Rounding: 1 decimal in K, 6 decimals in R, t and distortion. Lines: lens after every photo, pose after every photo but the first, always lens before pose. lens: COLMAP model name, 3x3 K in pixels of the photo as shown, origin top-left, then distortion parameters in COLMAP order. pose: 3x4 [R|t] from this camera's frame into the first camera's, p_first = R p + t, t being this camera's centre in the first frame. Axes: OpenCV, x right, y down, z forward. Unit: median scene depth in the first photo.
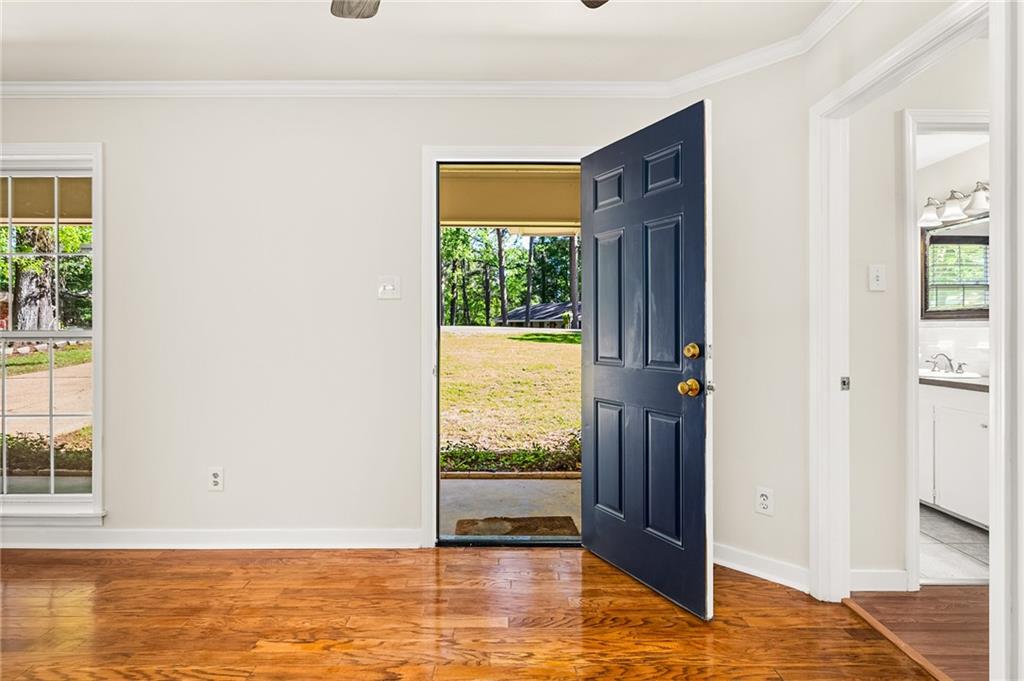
lens RADIAL K [[519.1, 0, 511.2], [0, 519.1, 332.9], [0, 0, 1]] dist [0.001836, -0.000173]
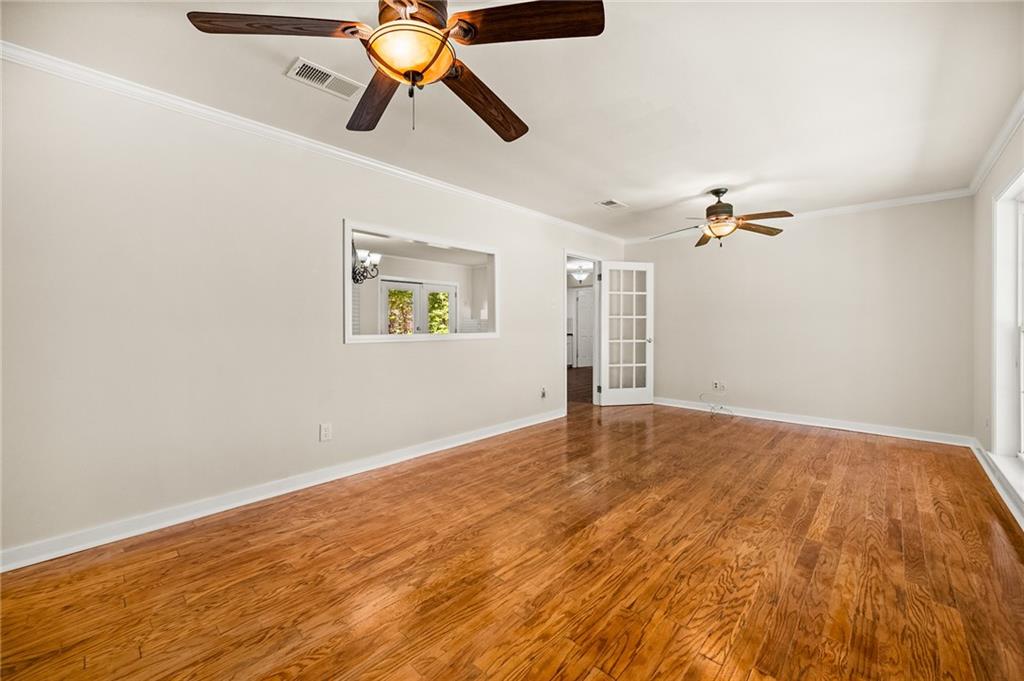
lens RADIAL K [[405.0, 0, 512.6], [0, 405.0, 332.8], [0, 0, 1]] dist [-0.002708, -0.000375]
pose [[-0.693866, 0.005898, -0.720080, 0.280134], [-0.007145, 0.999861, 0.015075, 0.000482], [0.720069, 0.015605, -0.693727, 1.034422]]
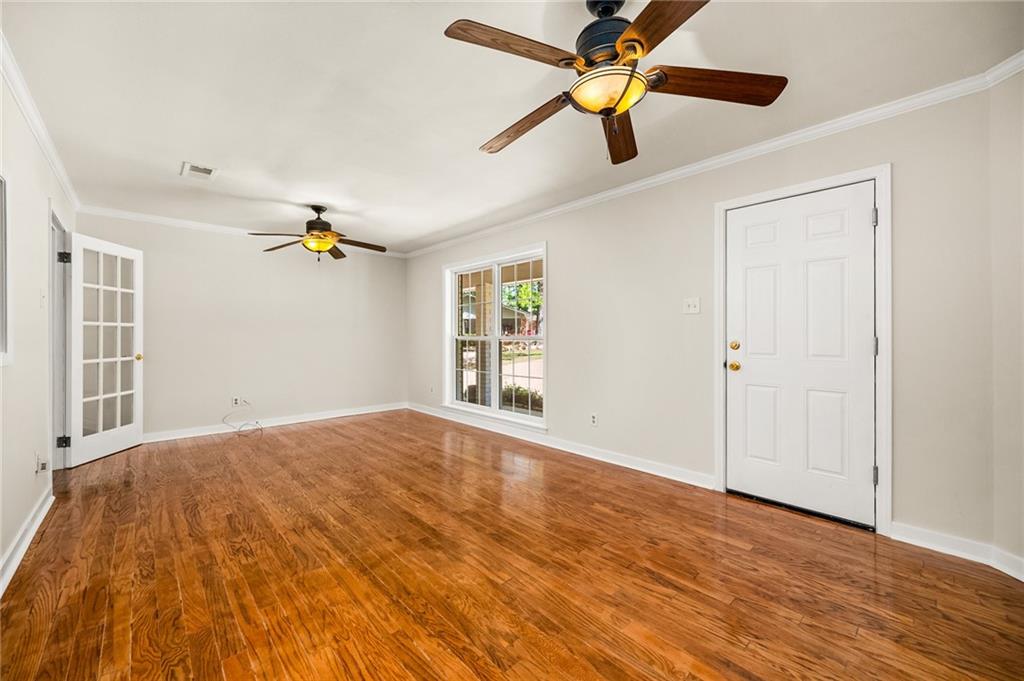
lens RADIAL K [[405.0, 0, 509.9], [0, 405.0, 338.5], [0, 0, 1]] dist [-0.002708, -0.000375]
pose [[0.664369, -0.002823, -0.747400, 0.351328], [0.005678, 0.999983, 0.001270, 0.004203], [0.747383, -0.005088, 0.664374, -0.163158]]
